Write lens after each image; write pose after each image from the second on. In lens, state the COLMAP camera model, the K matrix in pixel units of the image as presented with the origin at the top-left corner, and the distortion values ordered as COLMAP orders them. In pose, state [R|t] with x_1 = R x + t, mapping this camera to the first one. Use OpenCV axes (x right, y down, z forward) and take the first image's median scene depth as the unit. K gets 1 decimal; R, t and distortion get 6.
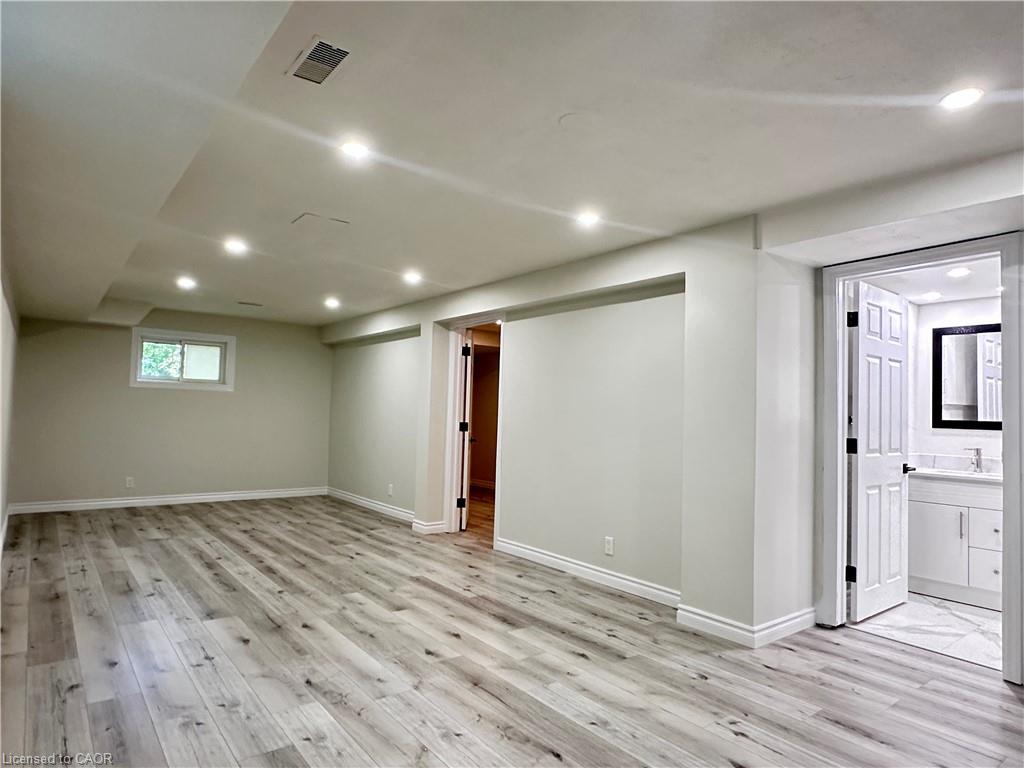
lens RADIAL K [[617.4, 0, 512.0], [0, 617.4, 384.0], [0, 0, 1]] dist [-0.000432, 0.000386]
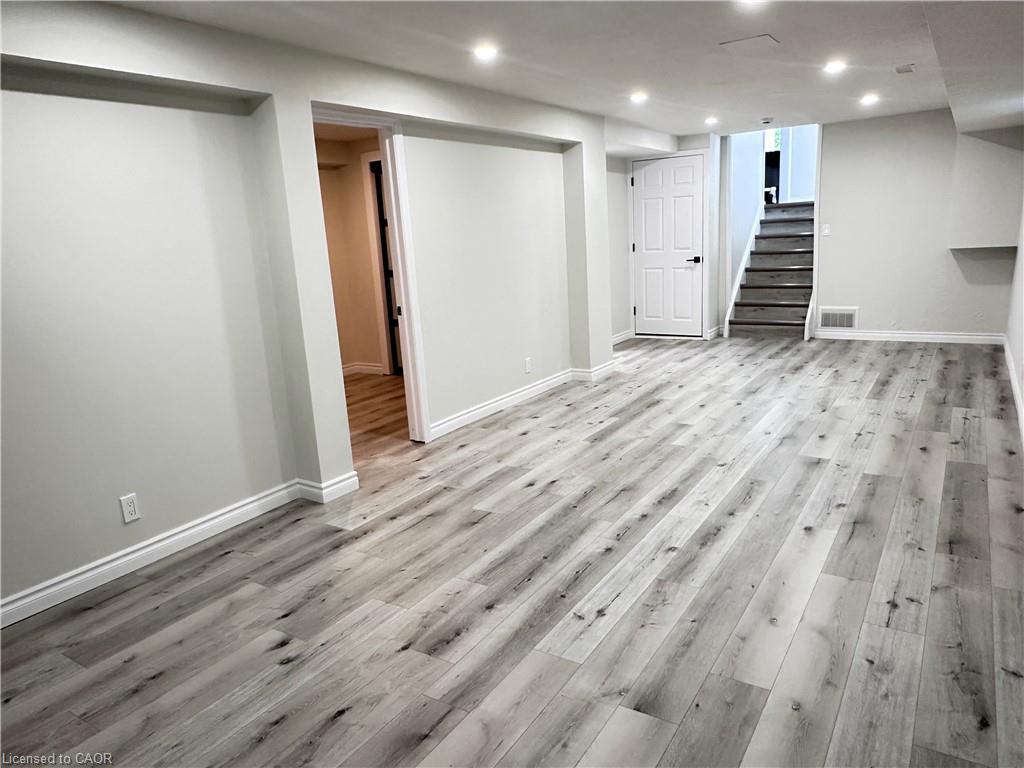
lens RADIAL K [[673.8, 0, 512.0], [0, 673.8, 384.0], [0, 0, 1]] dist [0.000262, -0.001605]
pose [[-0.319759, -0.220527, 0.921478, -1.194175], [0.001438, 0.972423, 0.233219, -0.012695], [-0.947498, 0.075899, -0.310624, 1.631536]]
